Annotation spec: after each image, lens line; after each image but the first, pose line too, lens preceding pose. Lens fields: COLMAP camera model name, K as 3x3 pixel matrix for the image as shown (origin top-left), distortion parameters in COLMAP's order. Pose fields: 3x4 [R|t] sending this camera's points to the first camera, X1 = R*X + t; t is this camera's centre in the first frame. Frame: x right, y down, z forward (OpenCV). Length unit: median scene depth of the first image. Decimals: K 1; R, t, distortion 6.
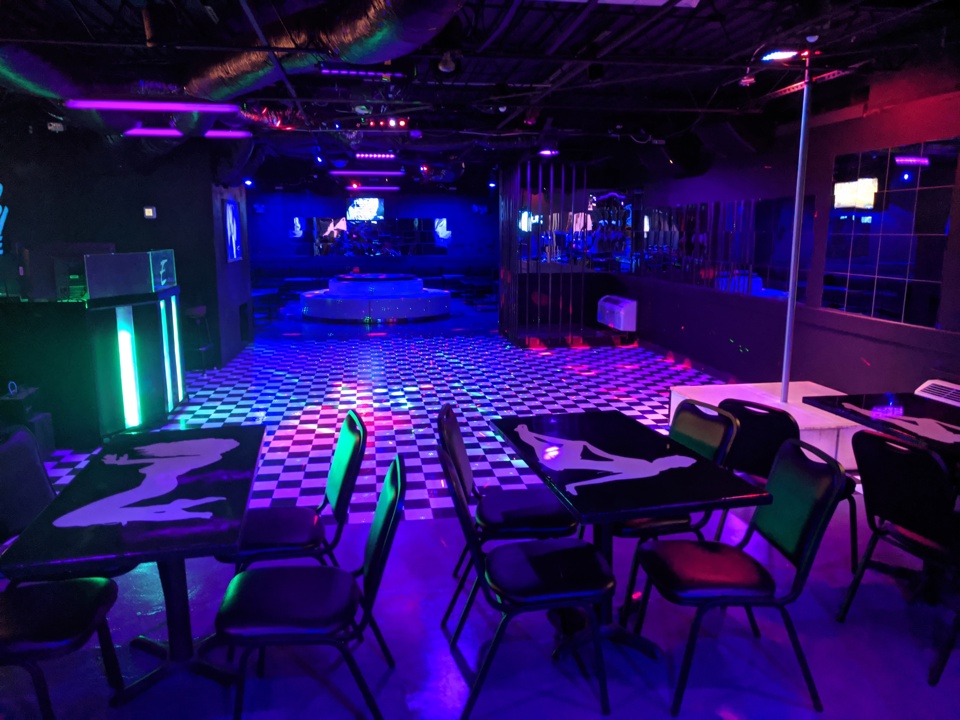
lens RADIAL K [[719.3, 0, 483.4], [0, 719.3, 361.9], [0, 0, 1]] dist [-0.012814, -0.004418]
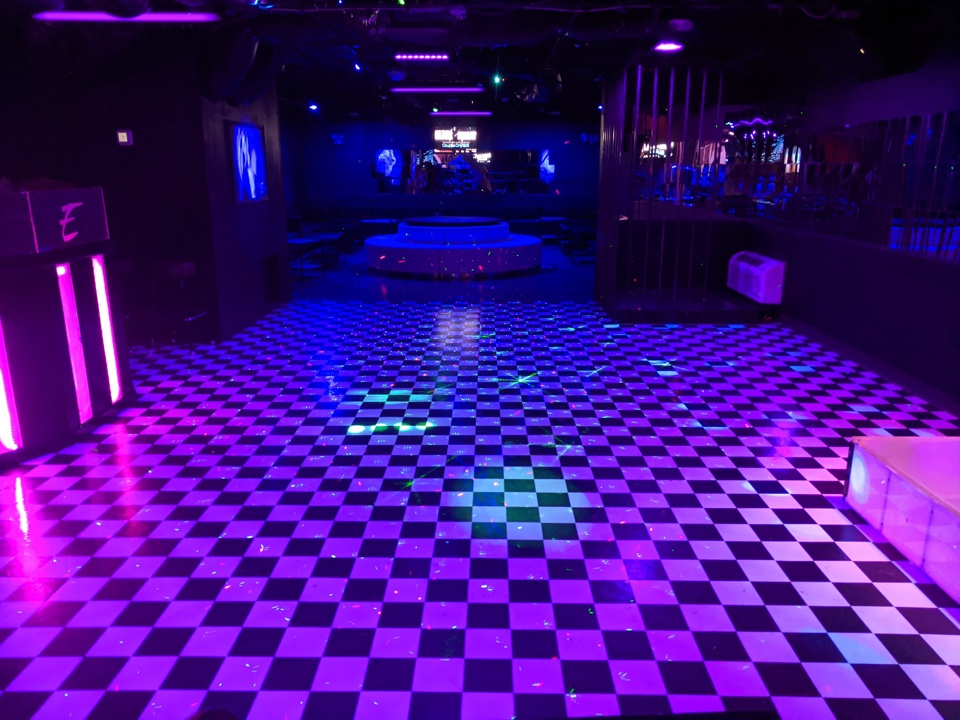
lens RADIAL K [[719.3, 0, 476.3], [0, 719.3, 360.0], [0, 0, 1]] dist [-0.012814, -0.004418]
pose [[0.984414, 0.046631, -0.169573, 0.033307], [-0.032427, 0.995802, 0.085592, -0.037352], [0.172852, -0.078759, 0.981794, 0.223212]]
